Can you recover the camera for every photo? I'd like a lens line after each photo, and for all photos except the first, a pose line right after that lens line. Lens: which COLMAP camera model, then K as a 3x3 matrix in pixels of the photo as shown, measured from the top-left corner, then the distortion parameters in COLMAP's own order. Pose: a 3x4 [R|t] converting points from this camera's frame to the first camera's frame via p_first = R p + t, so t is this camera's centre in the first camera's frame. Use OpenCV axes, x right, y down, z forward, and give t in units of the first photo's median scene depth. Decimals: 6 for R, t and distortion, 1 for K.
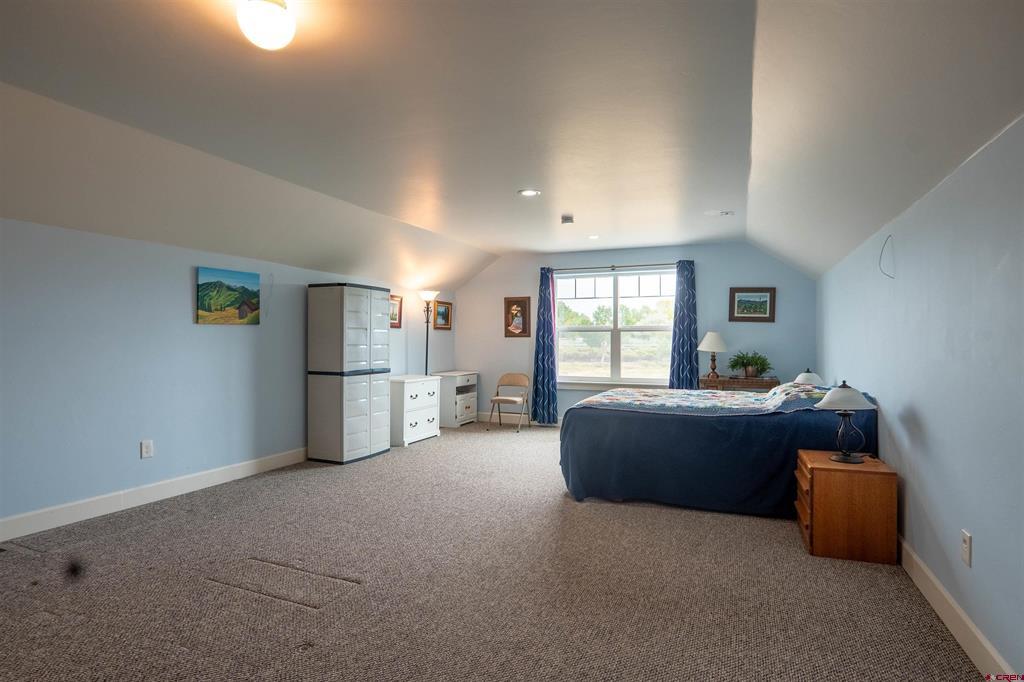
lens RADIAL K [[552.9, 0, 512.0], [0, 552.9, 341.0], [0, 0, 1]] dist [0.000531, 0.000038]
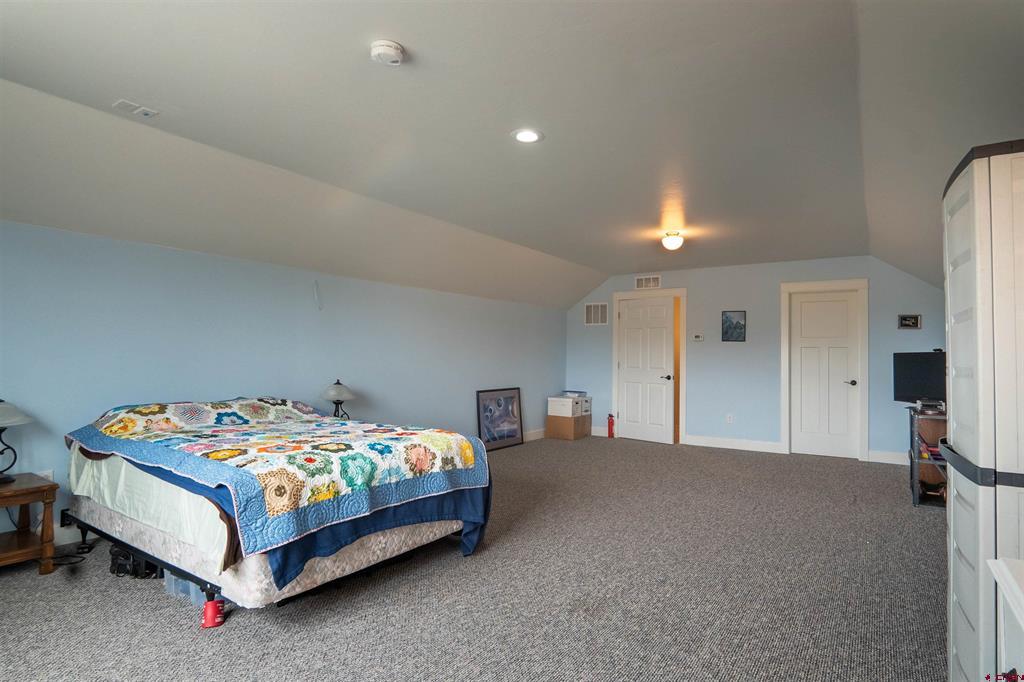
lens RADIAL K [[552.9, 0, 512.0], [0, 552.9, 341.0], [0, 0, 1]] dist [0.000531, 0.000038]
pose [[-0.981647, -0.008647, 0.190509, -0.100853], [-0.014879, 0.999399, -0.031304, 0.007226], [-0.190124, -0.033564, -0.981186, 1.998367]]
